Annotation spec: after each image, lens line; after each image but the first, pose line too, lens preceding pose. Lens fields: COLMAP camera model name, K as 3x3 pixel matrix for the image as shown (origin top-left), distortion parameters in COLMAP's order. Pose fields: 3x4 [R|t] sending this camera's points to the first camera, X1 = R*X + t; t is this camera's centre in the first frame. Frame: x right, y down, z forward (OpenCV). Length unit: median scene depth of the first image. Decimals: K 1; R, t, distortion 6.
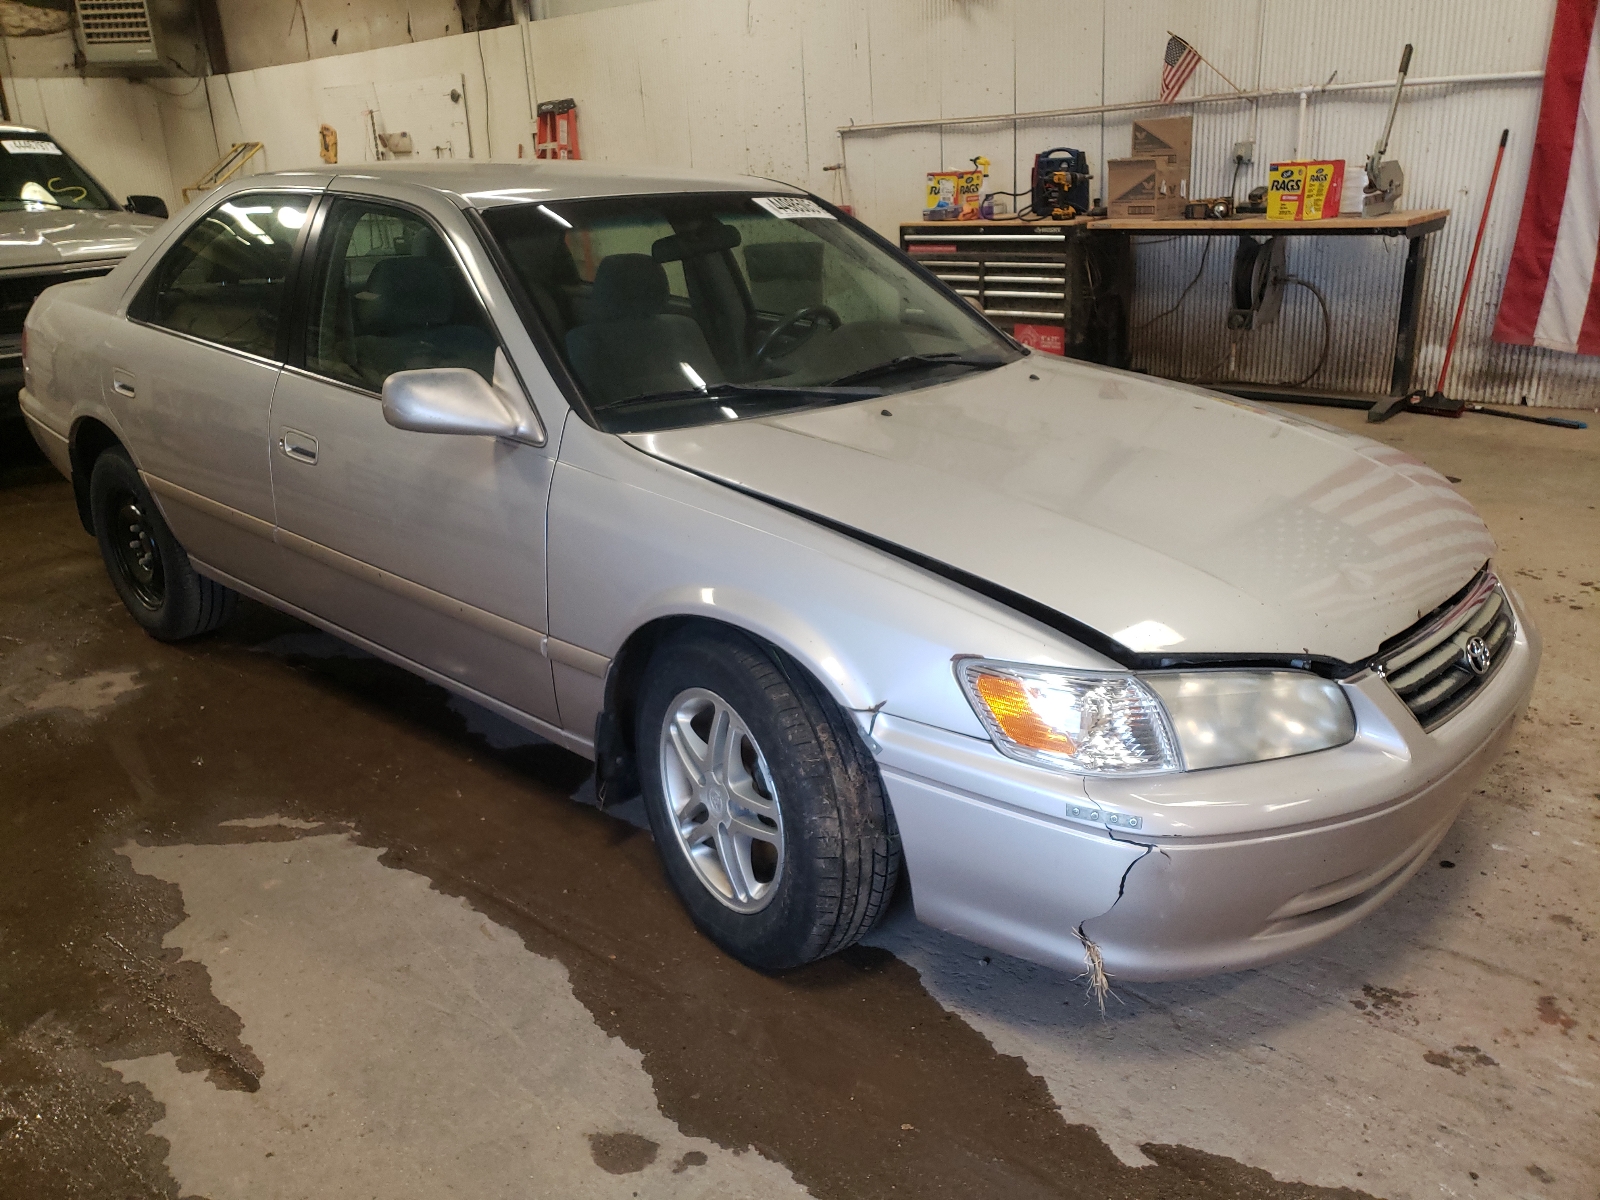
lens RADIAL K [[1233.6, 0, 800.0], [0, 1233.6, 600.0], [0, 0, 1]] dist [0.011768, 0.011877]
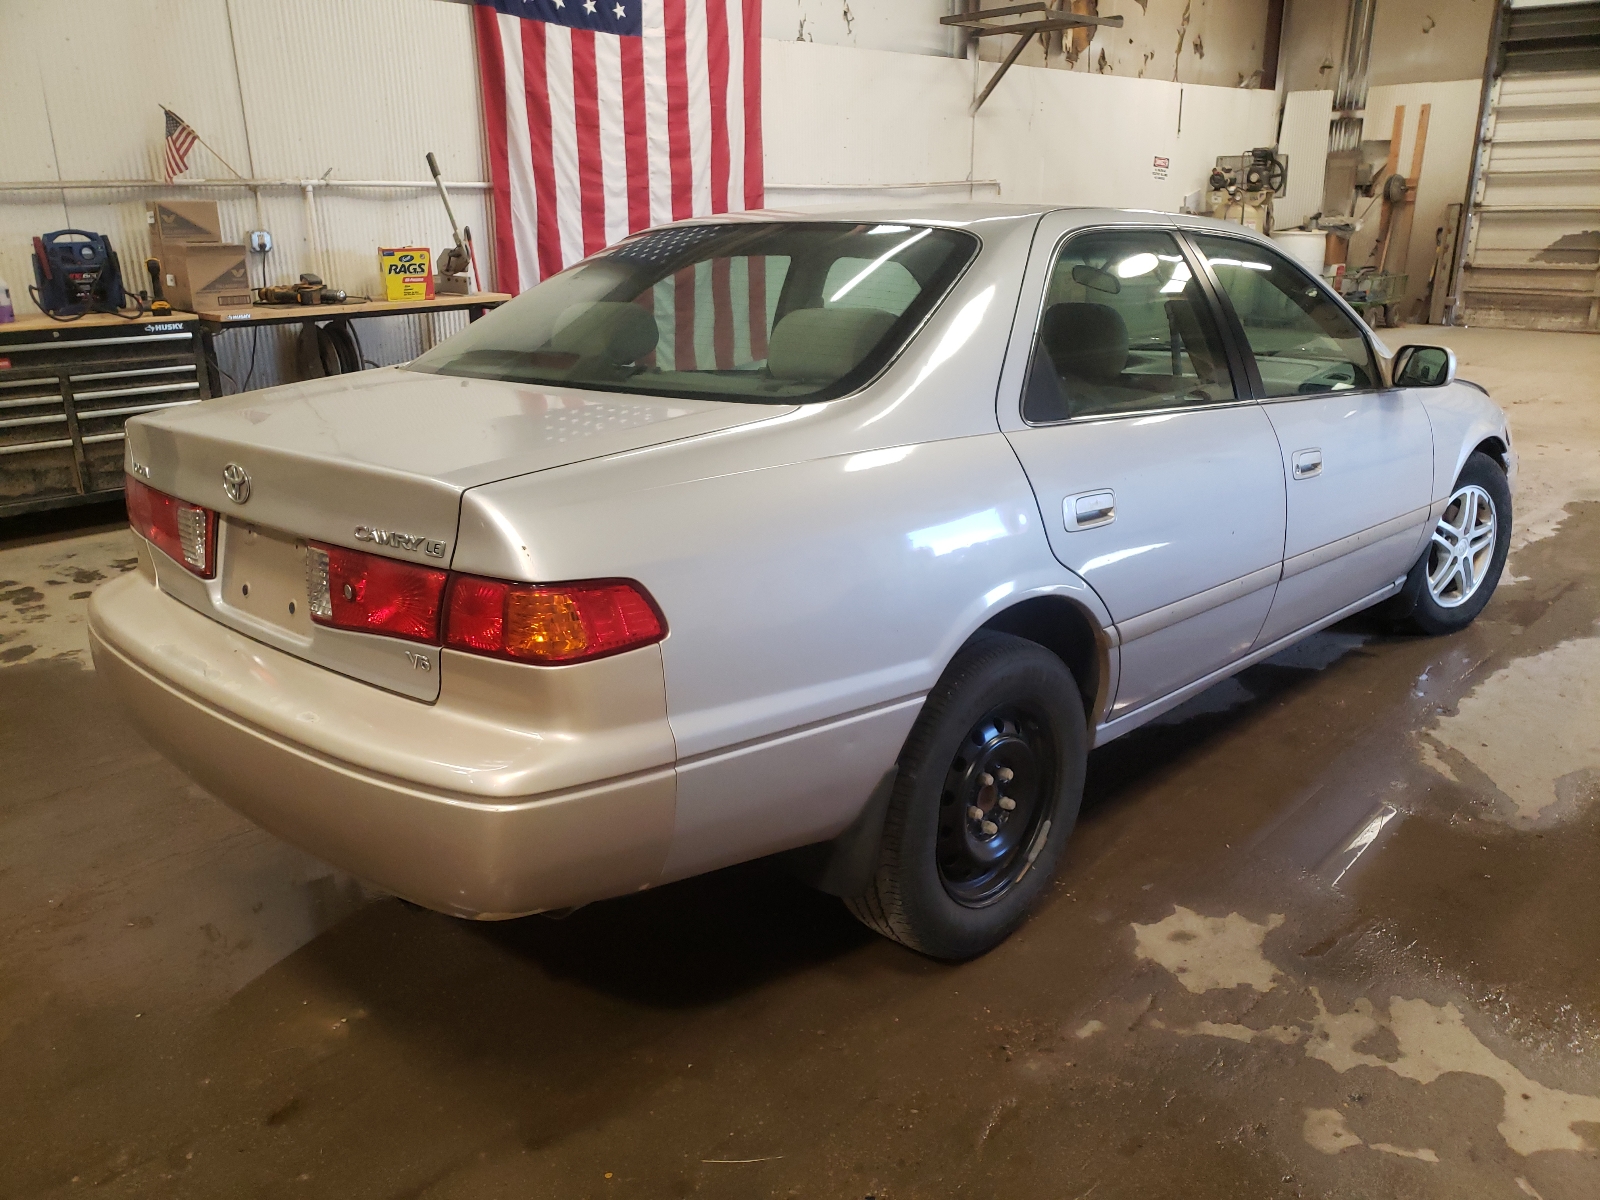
lens RADIAL K [[1233.6, 0, 800.0], [0, 1233.6, 600.0], [0, 0, 1]] dist [0.011768, 0.011877]
pose [[0.041053, -0.259156, 0.964962, -0.668098], [0.350080, 0.908286, 0.229042, -0.186904], [-0.935820, 0.328411, 0.128013, 0.595370]]
